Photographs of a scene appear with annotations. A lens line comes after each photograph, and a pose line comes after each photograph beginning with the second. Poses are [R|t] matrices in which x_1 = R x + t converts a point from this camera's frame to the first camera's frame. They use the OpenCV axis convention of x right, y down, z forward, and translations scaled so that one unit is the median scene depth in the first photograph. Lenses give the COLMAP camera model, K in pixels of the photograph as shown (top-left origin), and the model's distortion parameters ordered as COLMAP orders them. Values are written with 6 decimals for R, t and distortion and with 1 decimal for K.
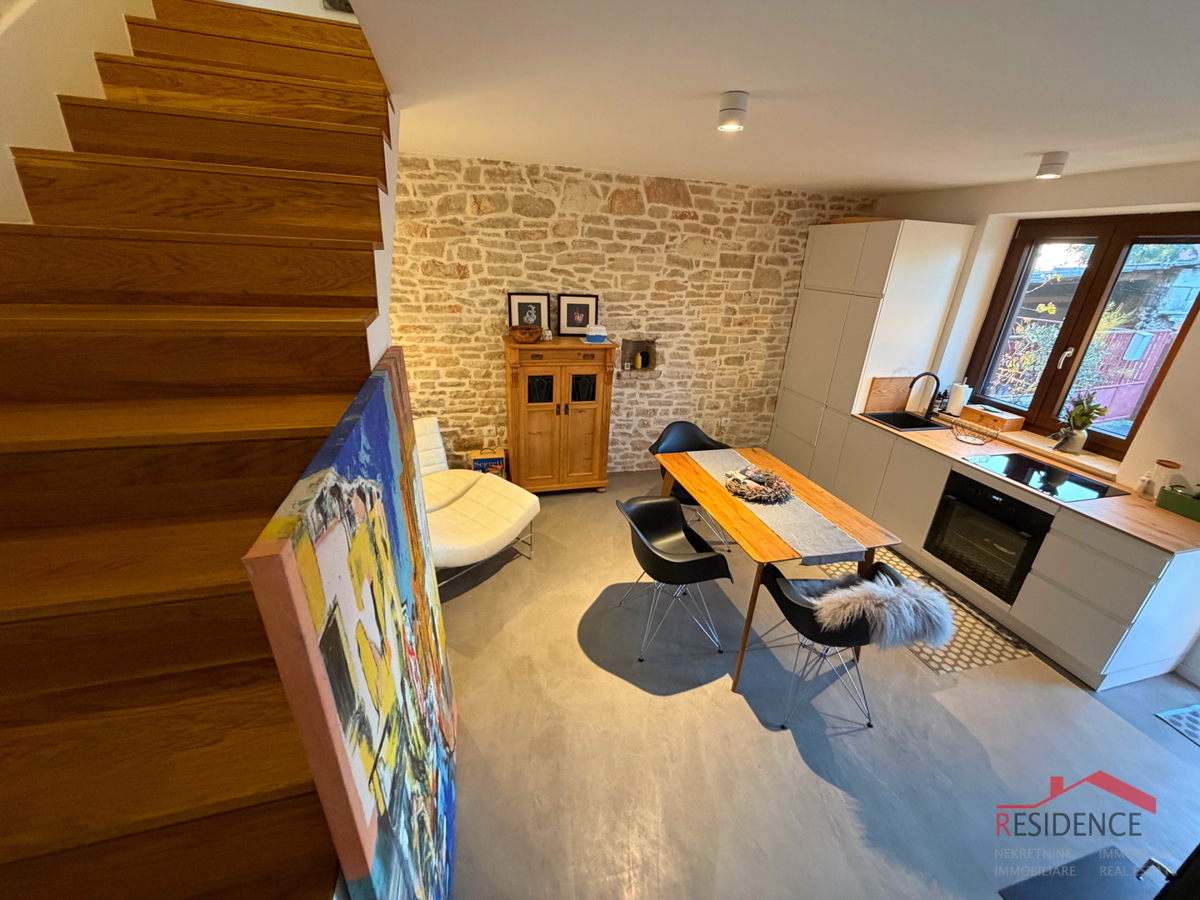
lens RADIAL K [[477.5, 0, 596.9], [0, 477.5, 446.5], [0, 0, 1]] dist [0.001504, -0.000413]
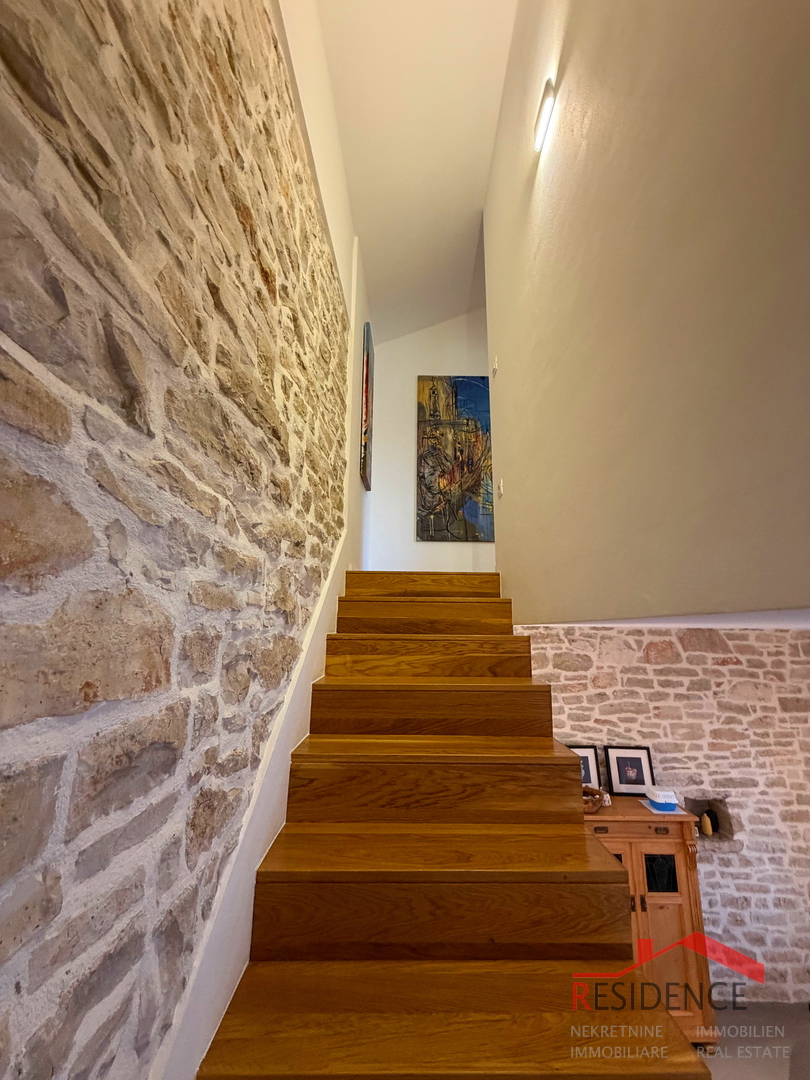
lens RADIAL K [[429.8, 0, 408.5], [0, 429.8, 538.1], [0, 0, 1]] dist [0.001504, -0.000413]
pose [[0.963089, -0.094196, -0.252163, -0.204294], [-0.064845, 0.828000, -0.556966, -0.159454], [0.261255, 0.552759, 0.791330, -0.016511]]
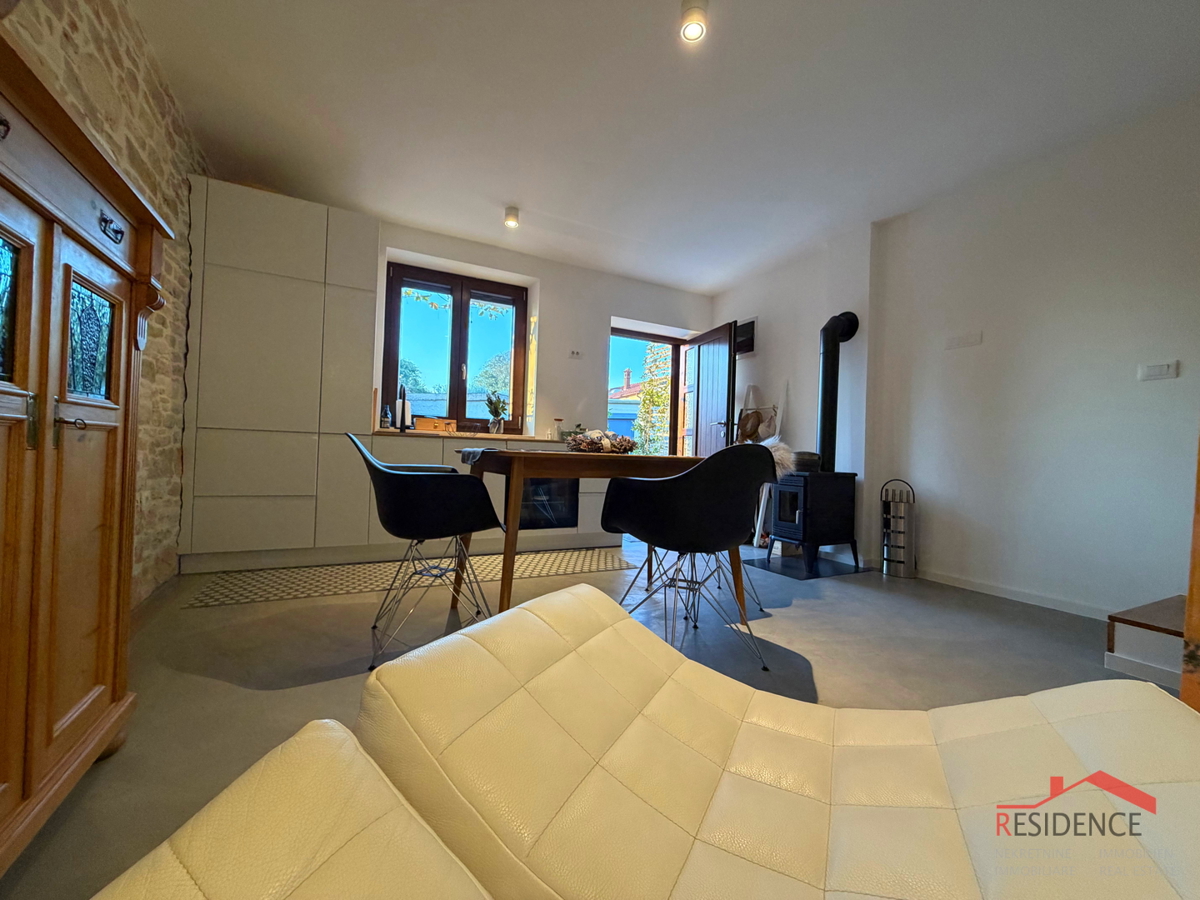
lens RADIAL K [[477.5, 0, 597.9], [0, 477.5, 445.9], [0, 0, 1]] dist [0.001504, -0.000413]
pose [[-0.207355, -0.035266, 0.977630, -0.342924], [0.327645, 0.939129, 0.103370, -0.005431], [-0.921766, 0.341750, -0.183179, 0.810911]]
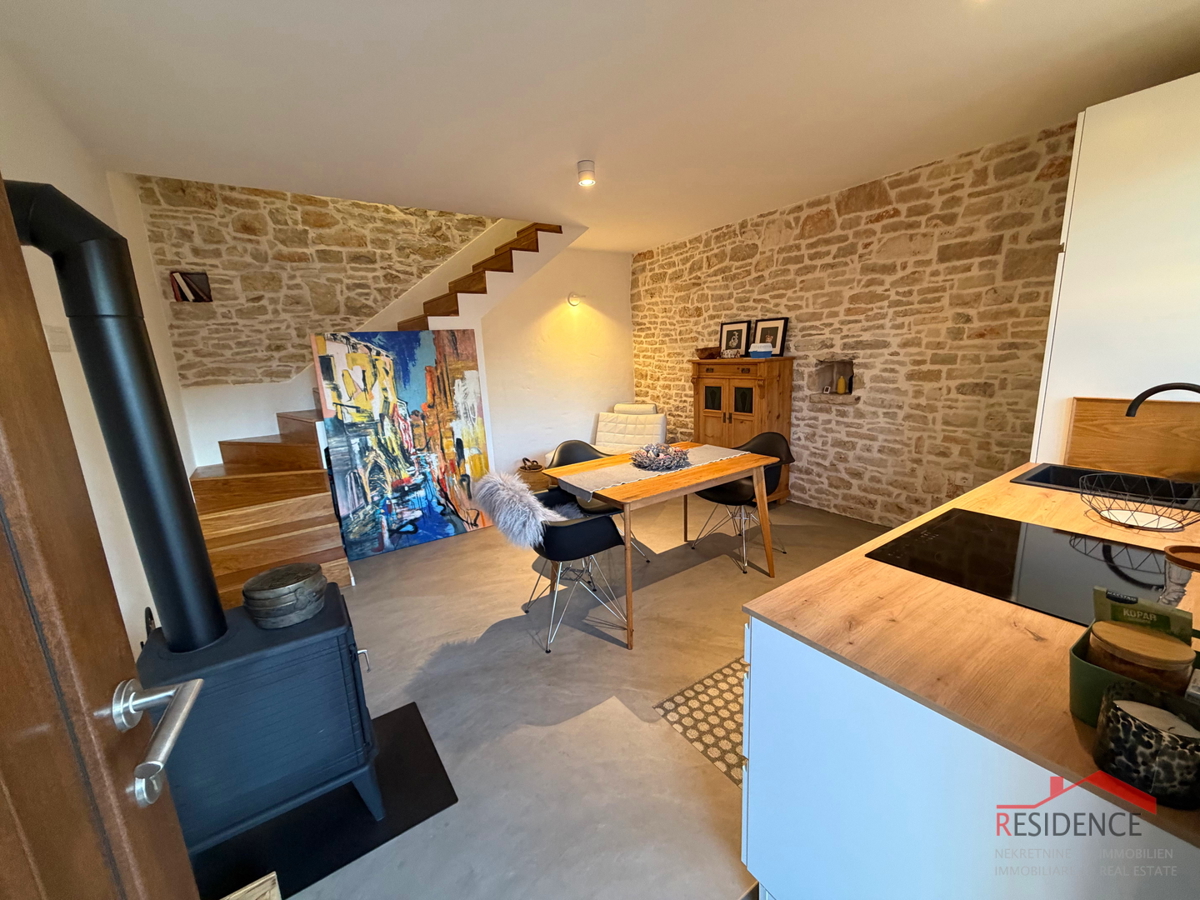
lens RADIAL K [[477.5, 0, 598.2], [0, 477.5, 445.8], [0, 0, 1]] dist [0.001504, -0.000413]
pose [[0.329478, 0.124119, -0.935969, 0.896920], [-0.295164, 0.955176, 0.022763, 0.050273], [0.896840, 0.268764, 0.351345, 0.346958]]
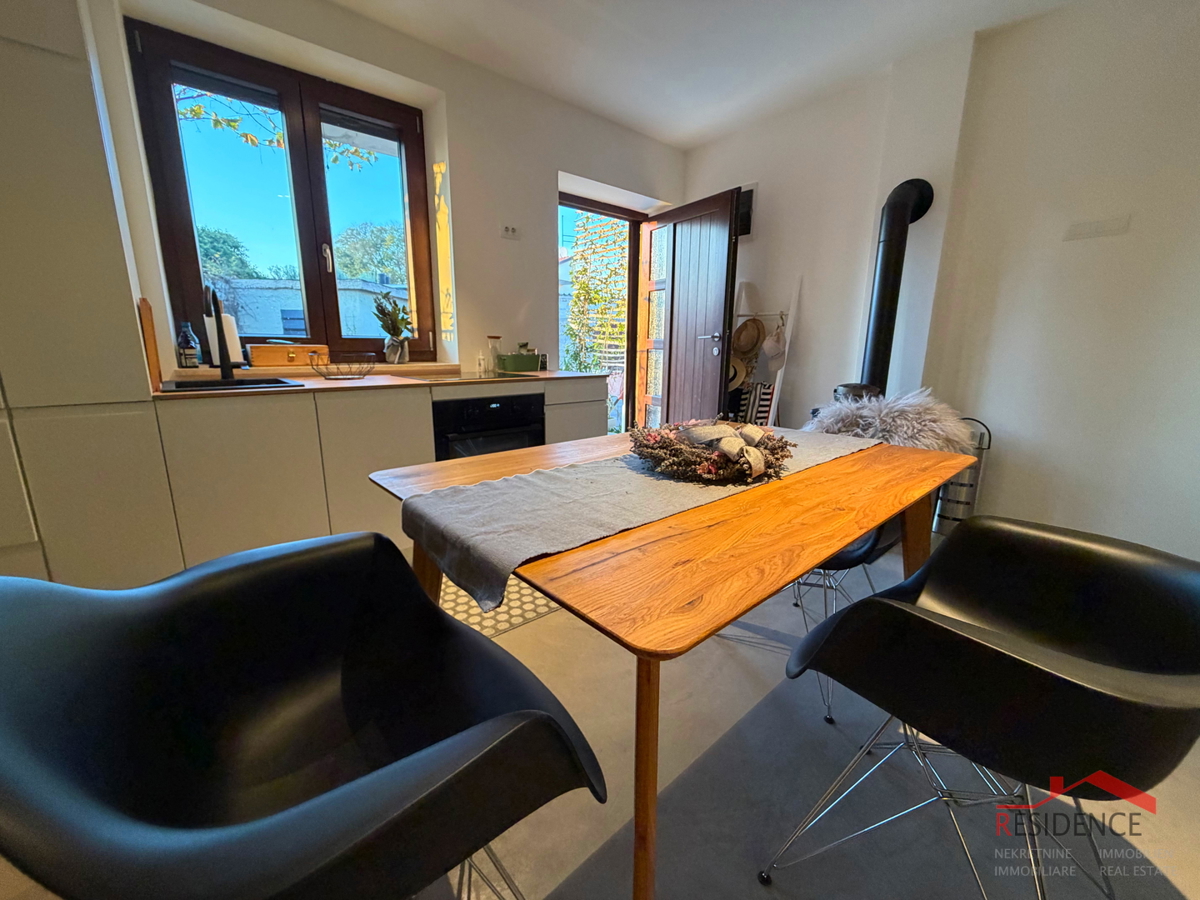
lens RADIAL K [[477.5, 0, 595.7], [0, 477.5, 446.4], [0, 0, 1]] dist [0.001504, -0.000413]
pose [[-0.433824, -0.235592, 0.869651, 0.022490], [0.312200, 0.866107, 0.390372, -0.072970], [-0.845179, 0.440858, -0.302186, 0.836961]]
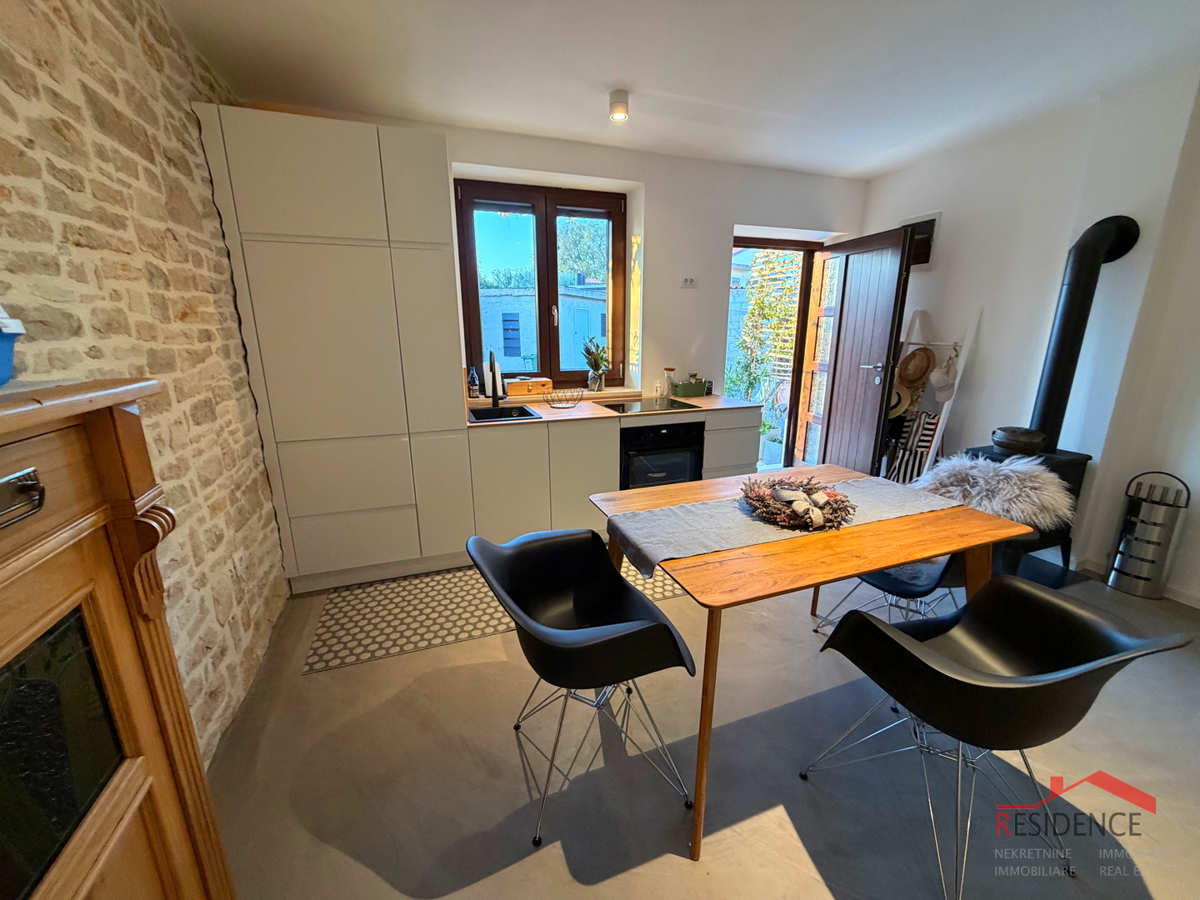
lens RADIAL K [[477.5, 0, 597.8], [0, 477.5, 445.1], [0, 0, 1]] dist [0.001504, -0.000413]
pose [[-0.086859, -0.282363, 0.955367, -0.138261], [0.373873, 0.879657, 0.293978, -0.176129], [-0.923404, 0.382721, 0.029161, 0.828092]]
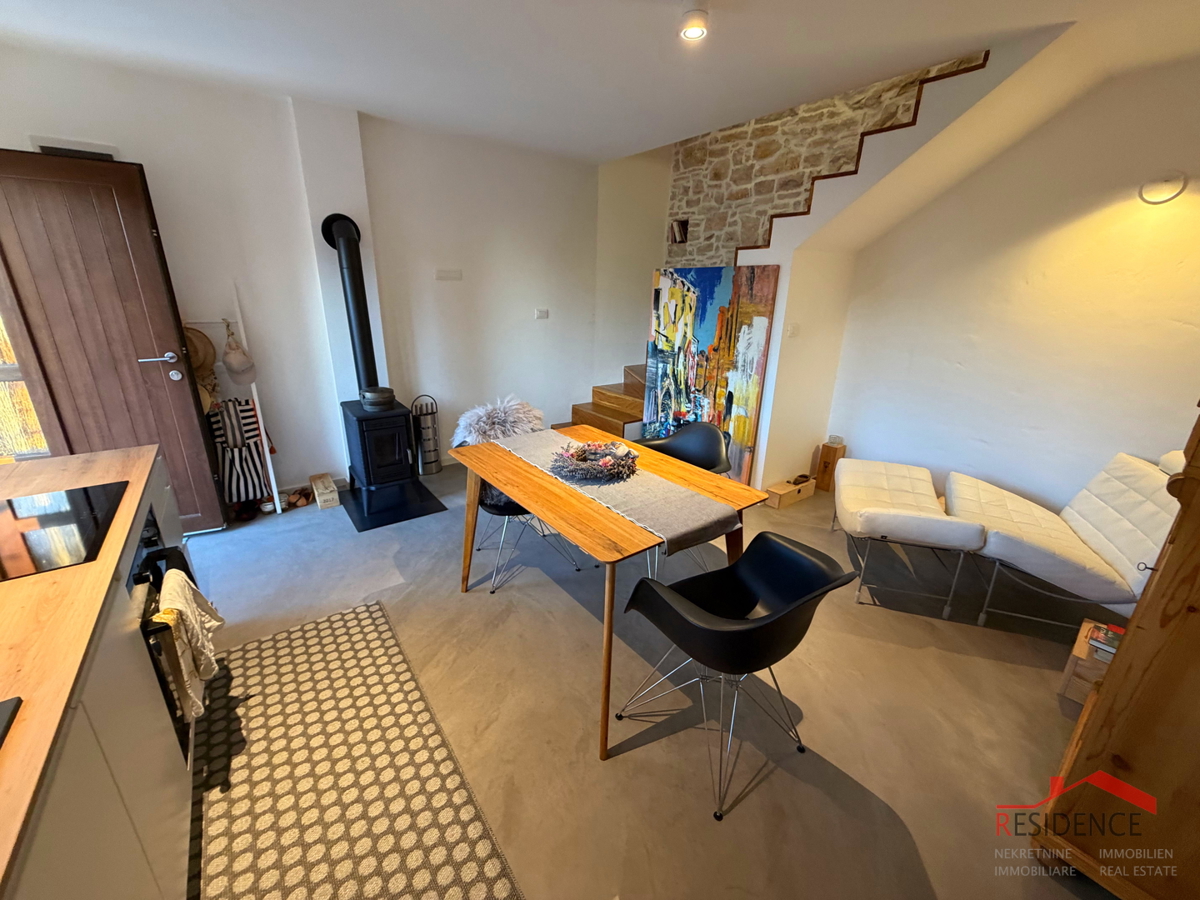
lens RADIAL K [[477.5, 0, 598.3], [0, 477.5, 446.0], [0, 0, 1]] dist [0.001504, -0.000413]
pose [[-0.925175, 0.054945, -0.375543, 0.429669], [-0.199285, 0.771770, 0.603867, -0.273229], [0.323013, 0.633523, -0.703073, 1.057325]]
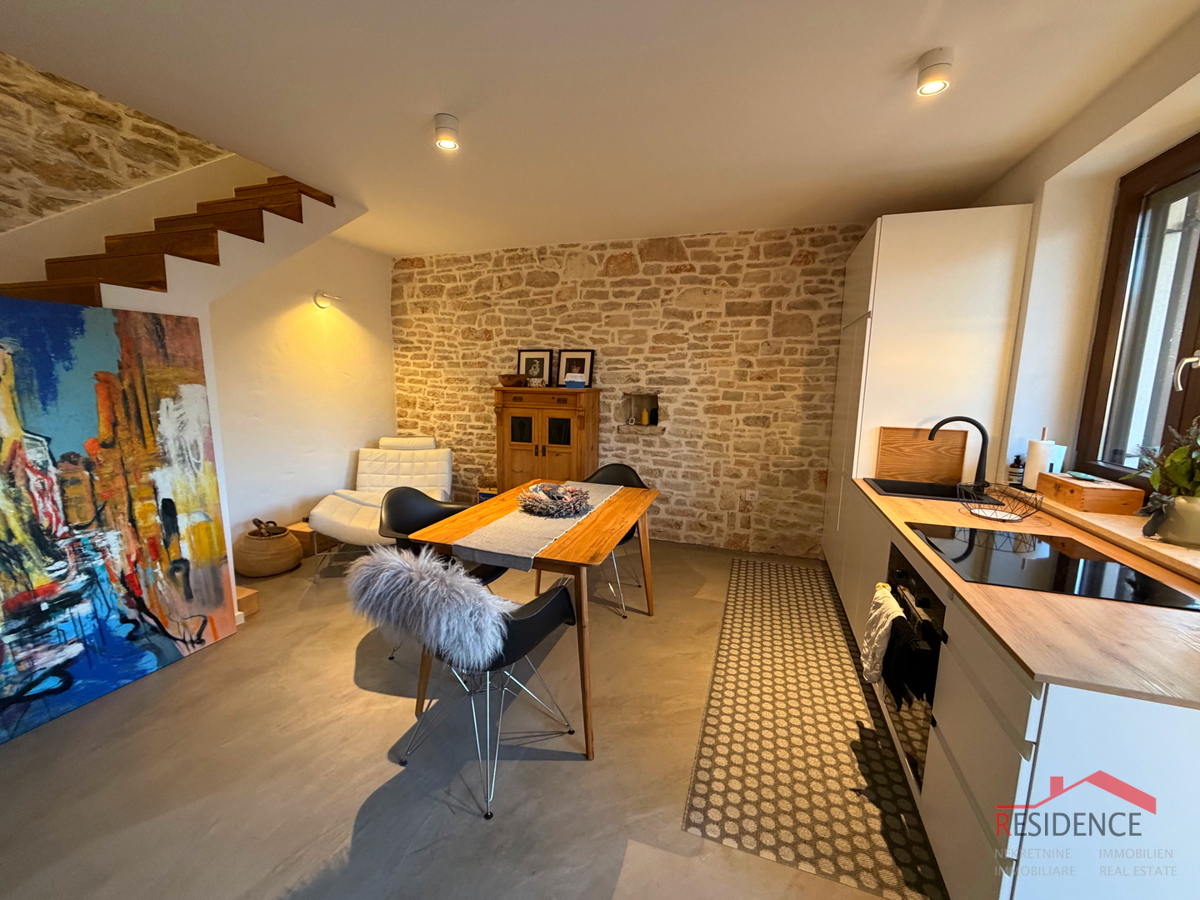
lens RADIAL K [[477.5, 0, 597.1], [0, 477.5, 446.4], [0, 0, 1]] dist [0.001504, -0.000413]
pose [[0.831378, 0.045142, -0.553870, 0.614923], [-0.188153, 0.960693, -0.204126, 0.104097], [0.522885, 0.273919, 0.807193, 0.216705]]
